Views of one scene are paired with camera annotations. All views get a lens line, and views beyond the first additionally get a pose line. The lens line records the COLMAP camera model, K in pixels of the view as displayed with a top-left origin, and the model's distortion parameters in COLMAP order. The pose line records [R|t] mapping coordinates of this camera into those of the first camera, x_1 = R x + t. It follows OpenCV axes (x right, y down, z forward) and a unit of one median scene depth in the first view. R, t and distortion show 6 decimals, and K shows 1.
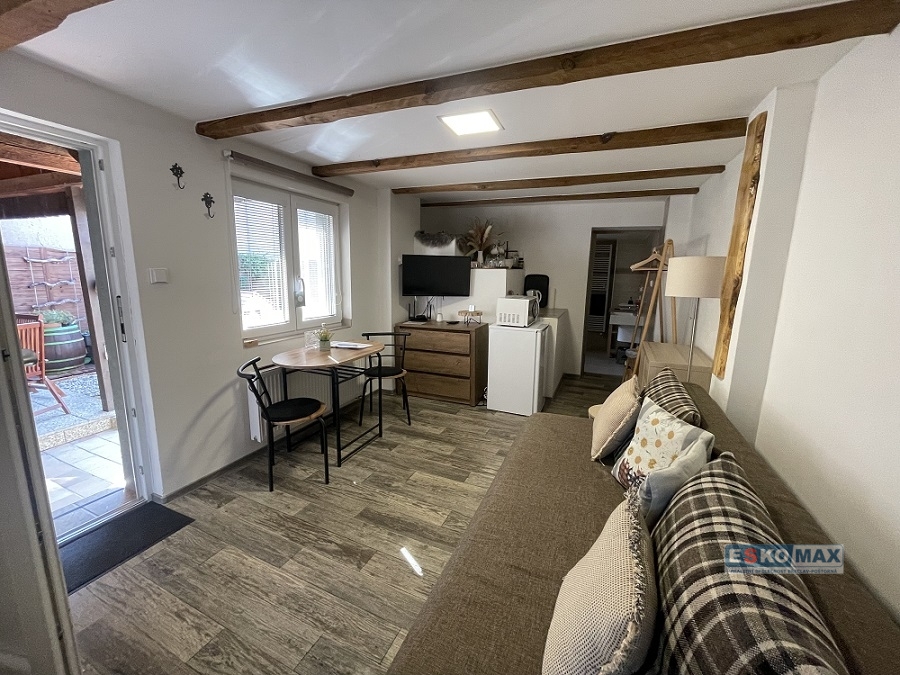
lens RADIAL K [[361.3, 0, 447.5], [0, 361.3, 334.4], [0, 0, 1]] dist [-0.001733, -0.001027]
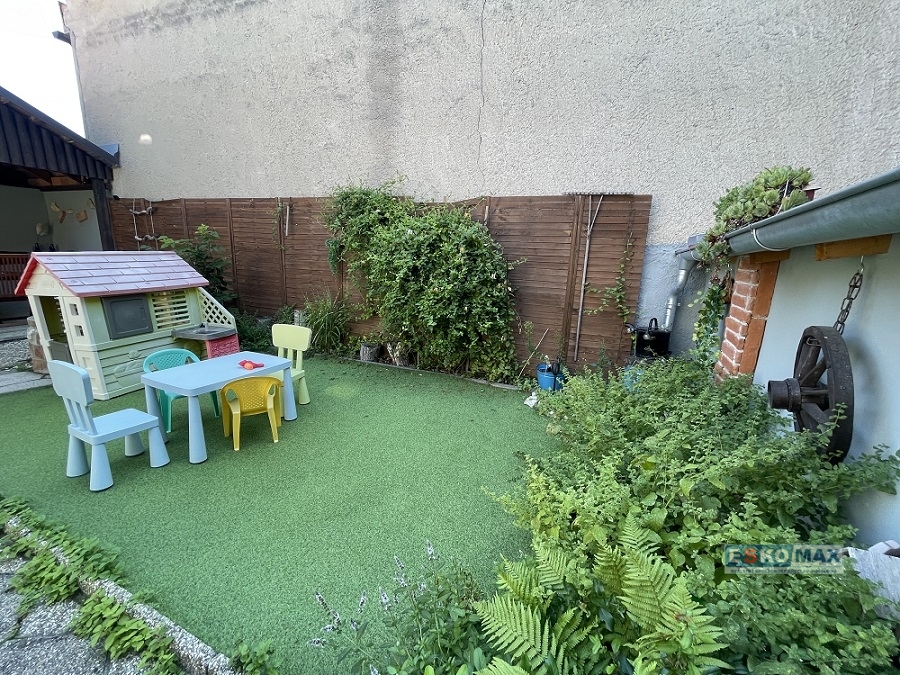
lens RADIAL K [[361.3, 0, 455.0], [0, 361.3, 332.8], [0, 0, 1]] dist [-0.001733, -0.001027]
pose [[-0.000218, 0.200336, -0.979727, -0.142126], [-0.219713, 0.955778, 0.195488, -0.273270], [0.975564, 0.215302, 0.043808, 1.844114]]
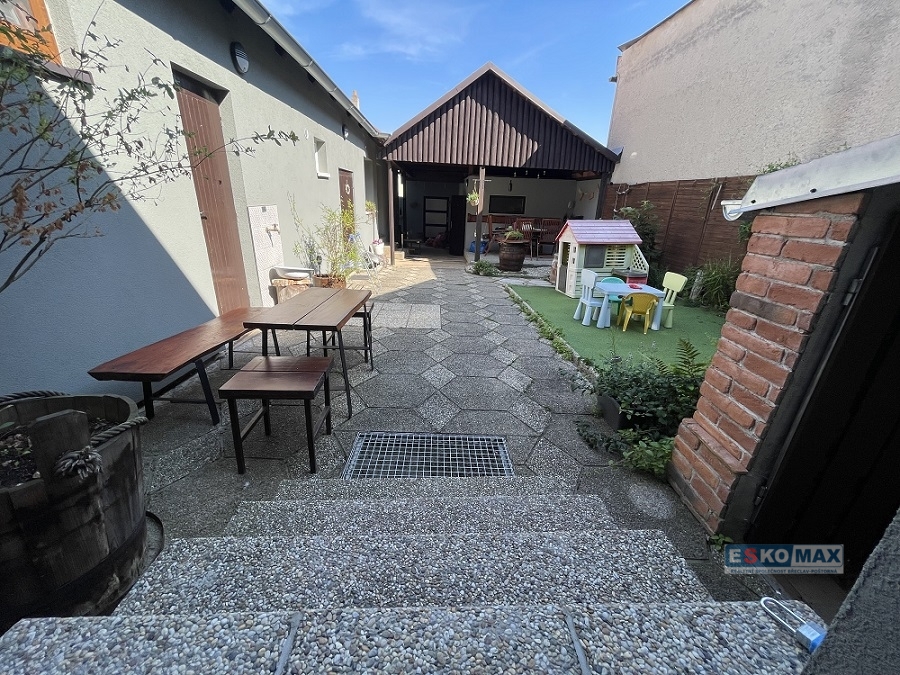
lens RADIAL K [[361.3, 0, 451.3], [0, 361.3, 329.2], [0, 0, 1]] dist [-0.001733, -0.001027]
pose [[-0.903394, 0.100534, -0.416860, 0.119388], [-0.121761, 0.871974, 0.474168, -0.333760], [0.411161, 0.479118, -0.775495, 2.094151]]
